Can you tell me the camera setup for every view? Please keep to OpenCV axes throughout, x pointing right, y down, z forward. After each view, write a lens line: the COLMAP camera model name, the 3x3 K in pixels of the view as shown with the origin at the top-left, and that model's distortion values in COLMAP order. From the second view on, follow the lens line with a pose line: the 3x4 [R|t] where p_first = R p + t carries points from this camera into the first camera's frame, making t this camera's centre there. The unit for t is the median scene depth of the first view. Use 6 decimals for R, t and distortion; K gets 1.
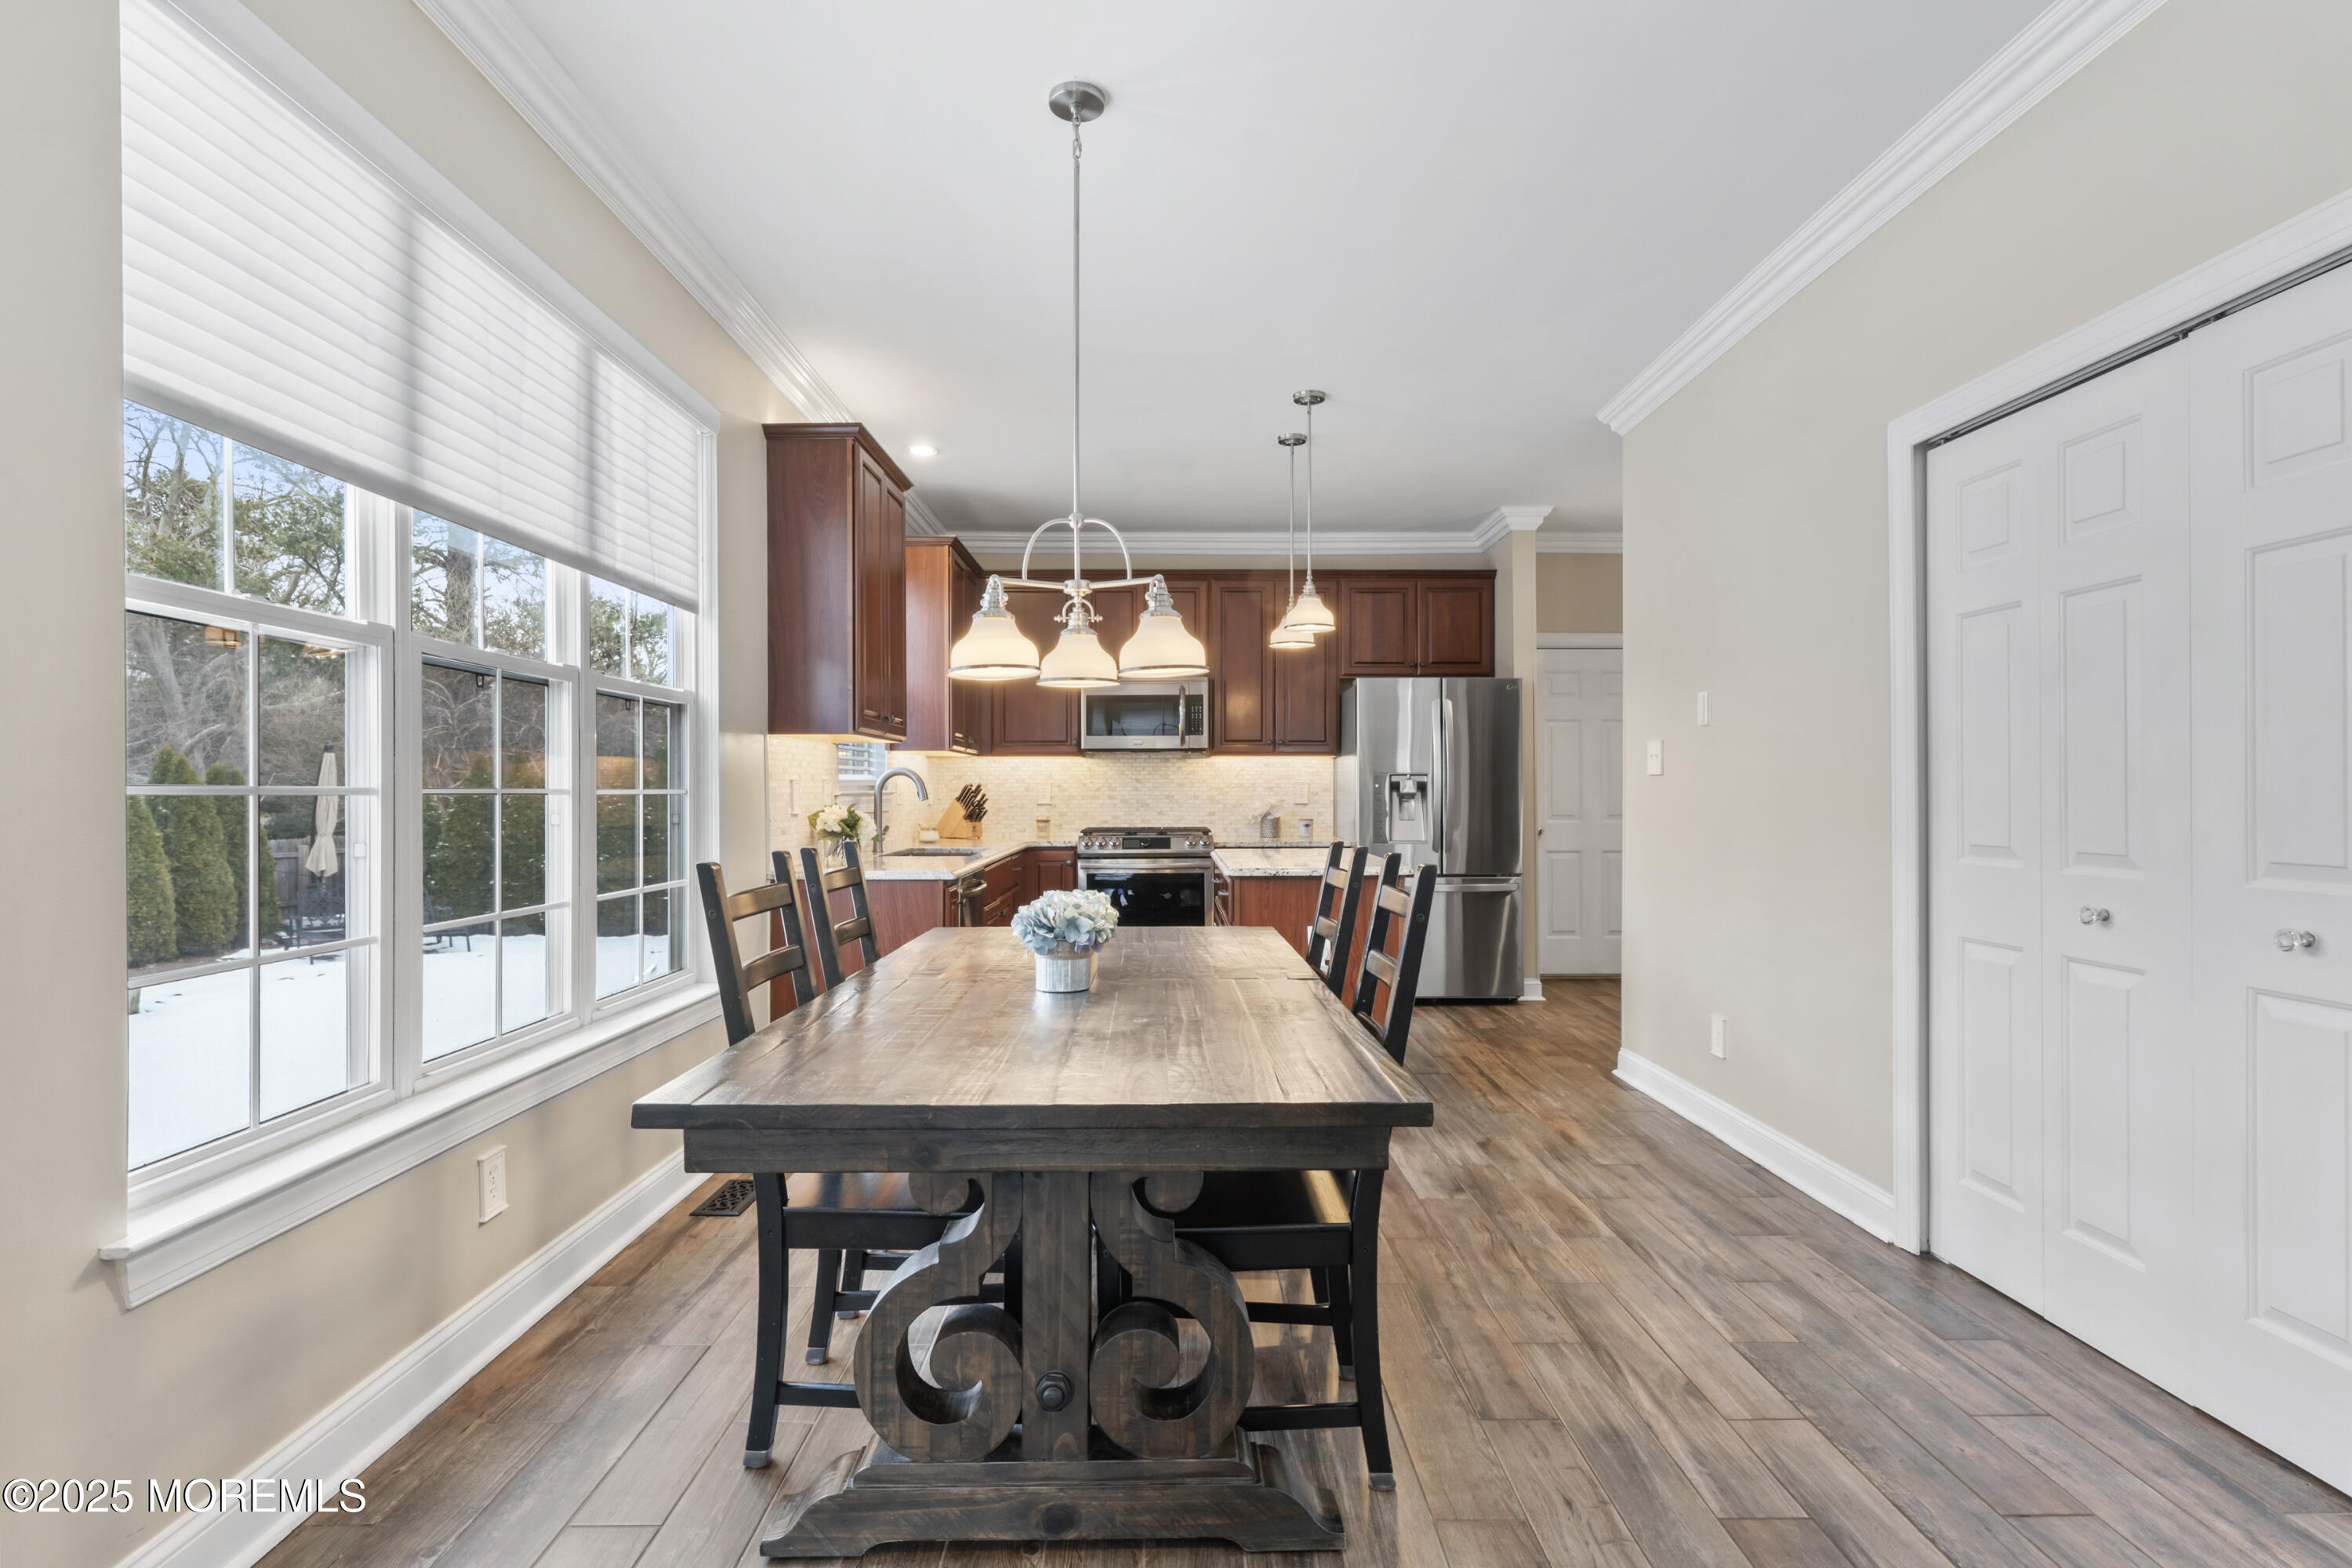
lens RADIAL K [[1167.1, 0, 1178.3], [0, 1167.1, 786.2], [0, 0, 1]] dist [-0.002591, 0.000175]
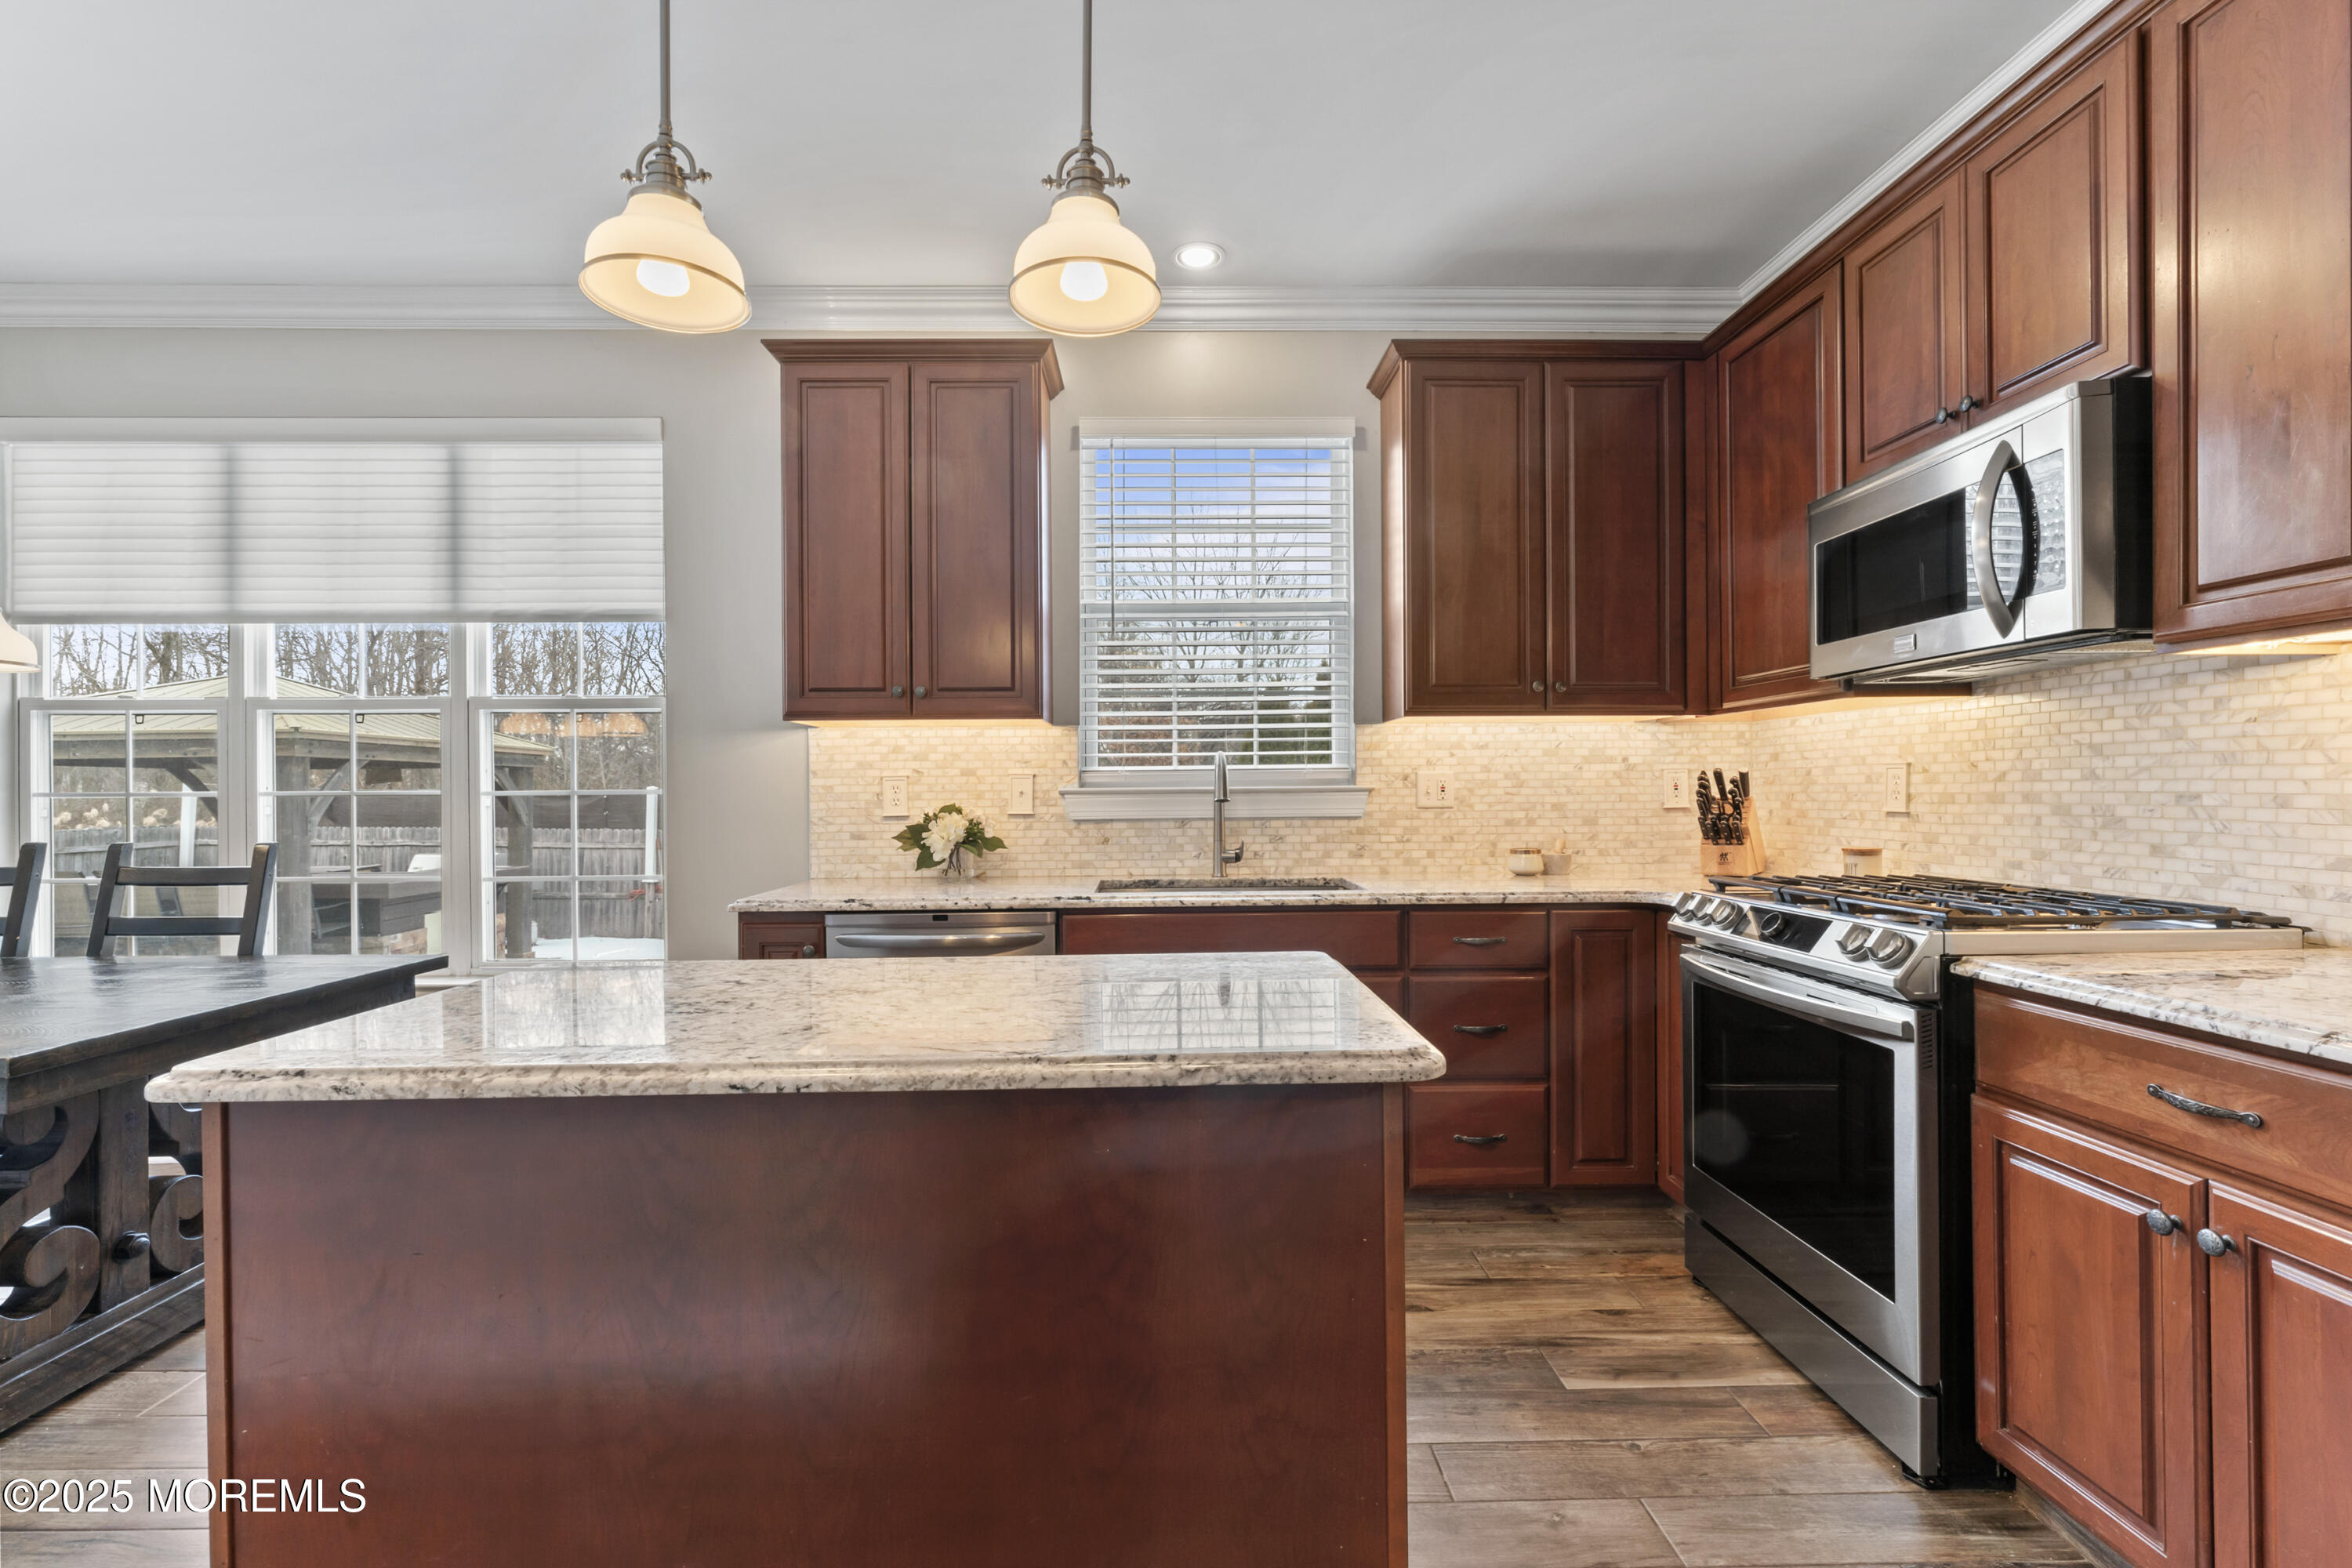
lens RADIAL K [[1036.2, 0, 1175.5], [0, 1036.2, 791.7], [0, 0, 1]] dist [-0.000111, -0.000703]
pose [[0.011739, 0.001859, -0.999929, 0.419537], [0.011865, 0.999928, 0.001998, 0.005924], [0.999861, -0.011888, 0.011716, 1.172098]]
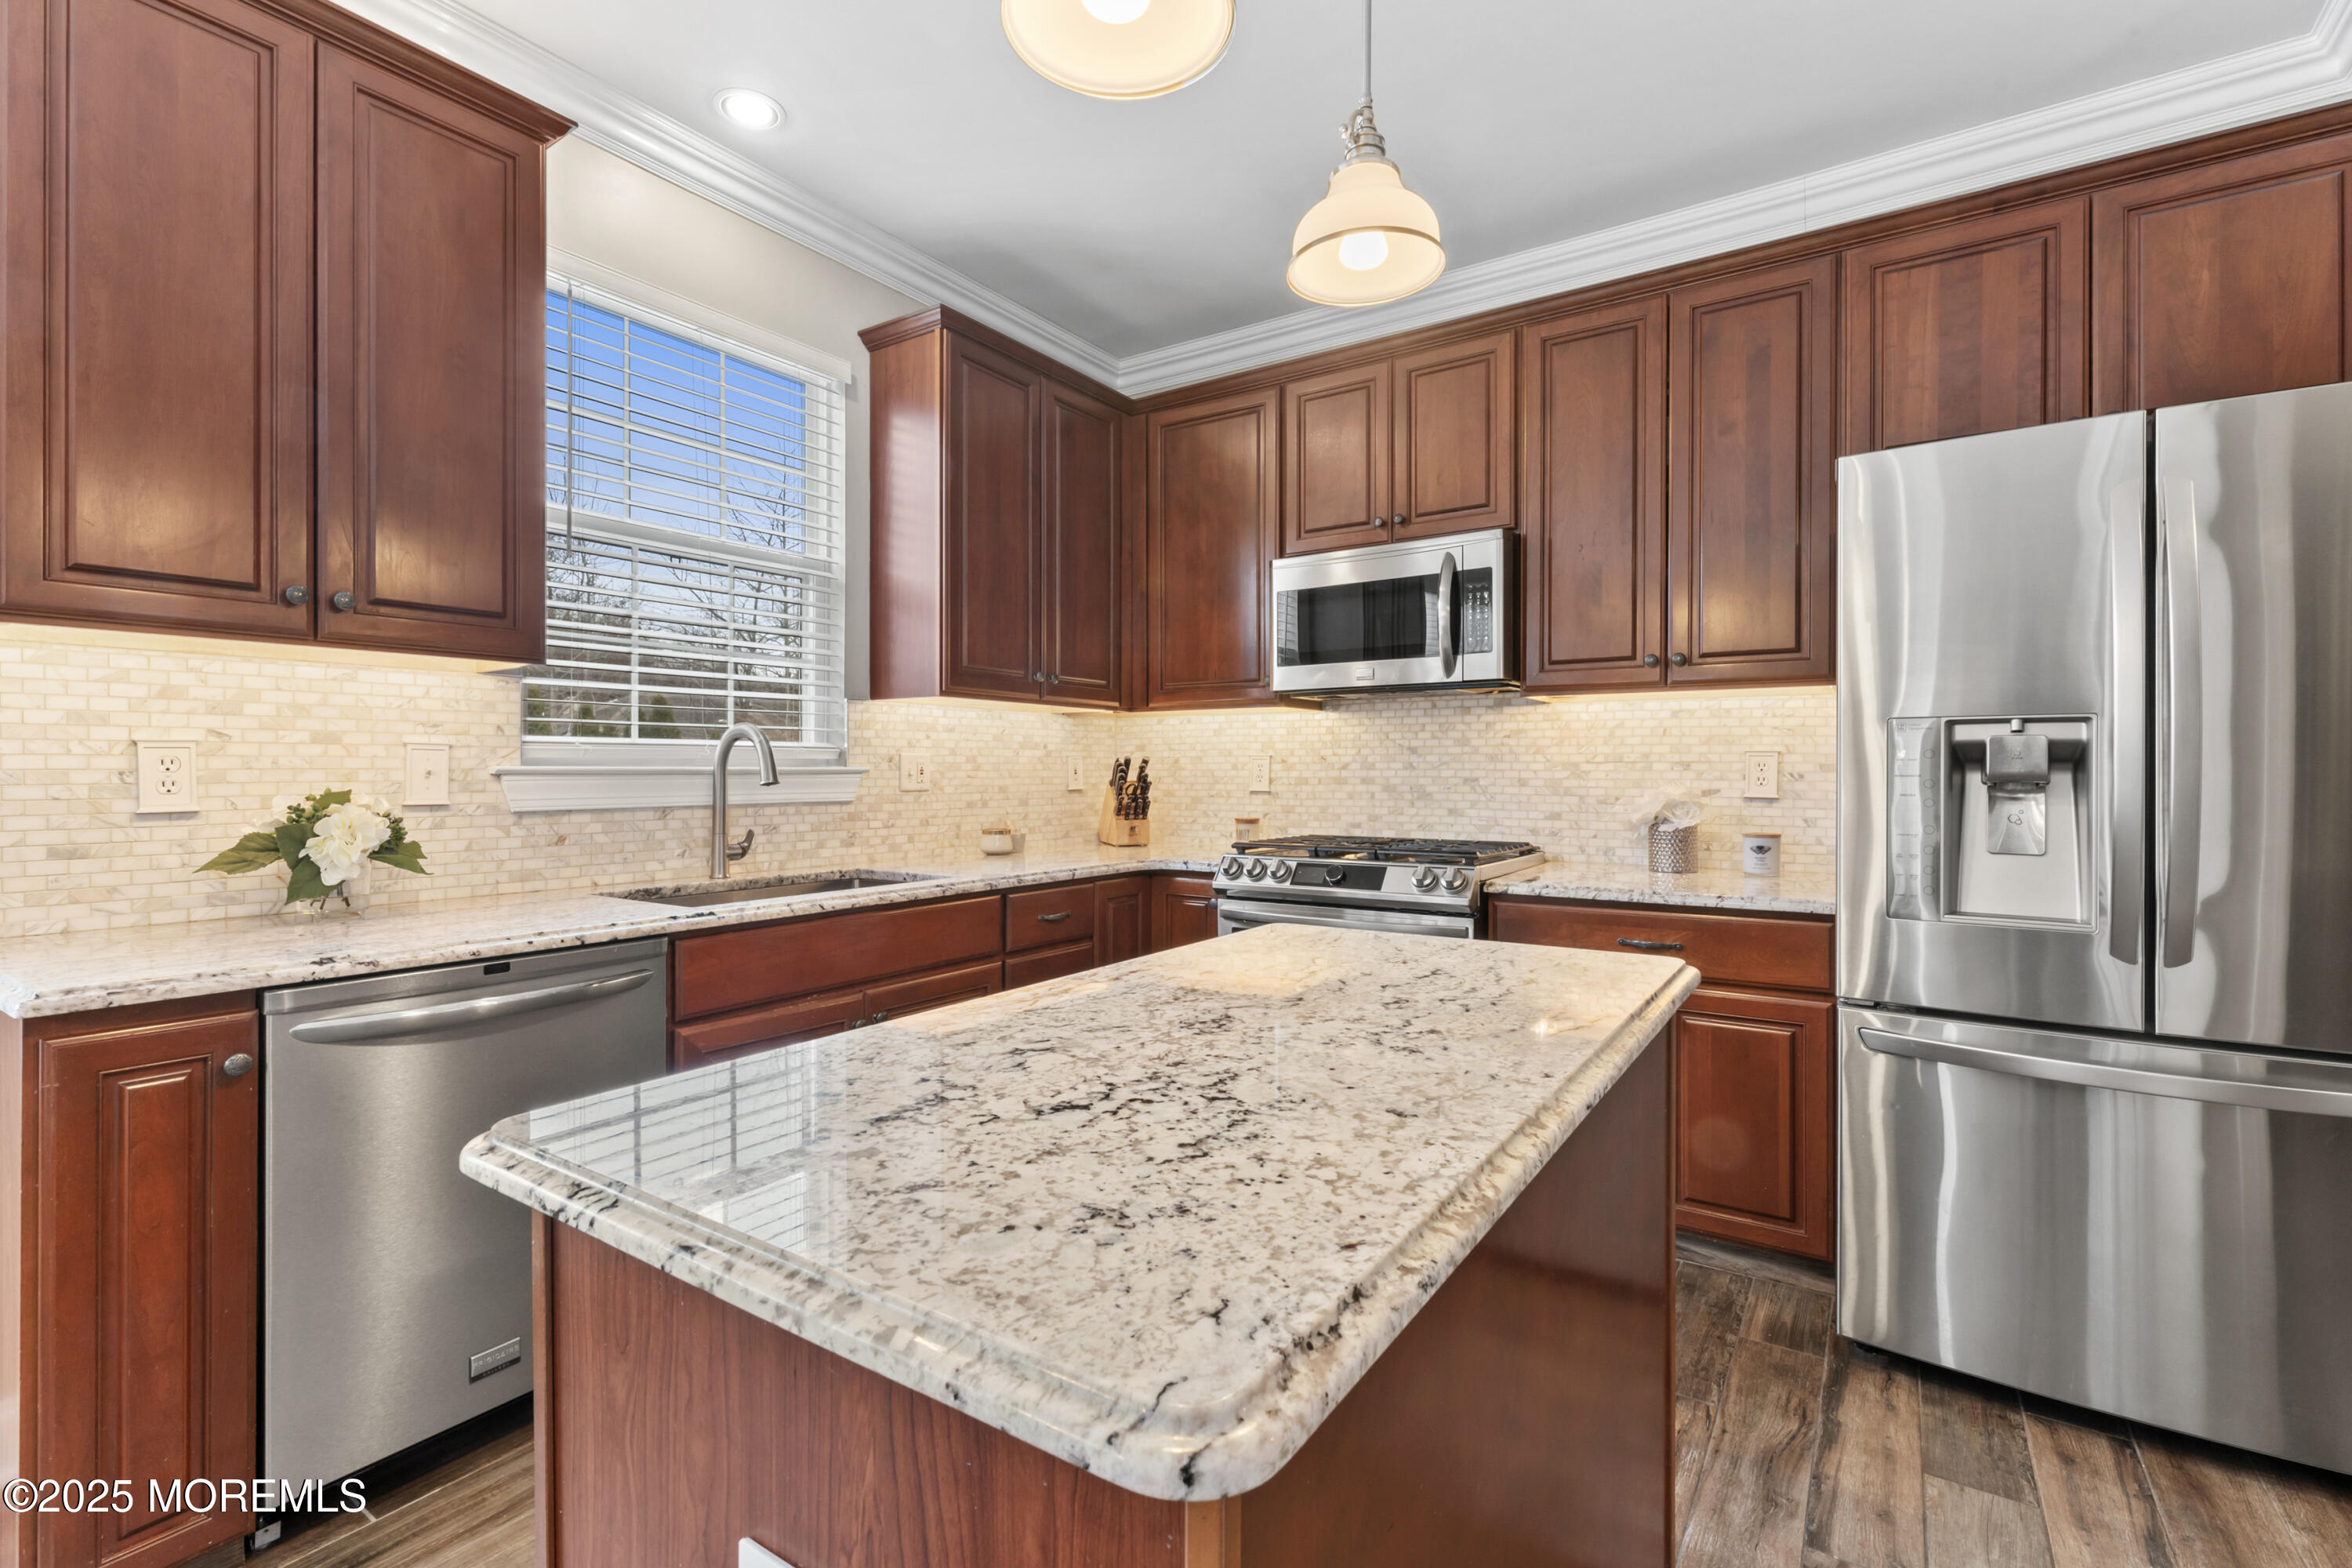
lens RADIAL K [[1048.4, 0, 1170.9], [0, 1048.4, 776.2], [0, 0, 1]] dist [-0.000193, -0.000783]
pose [[0.820609, 0.004138, -0.571475, 0.240145], [0.000781, 0.999965, 0.008362, 0.004924], [0.571490, -0.007308, 0.820577, 0.867489]]
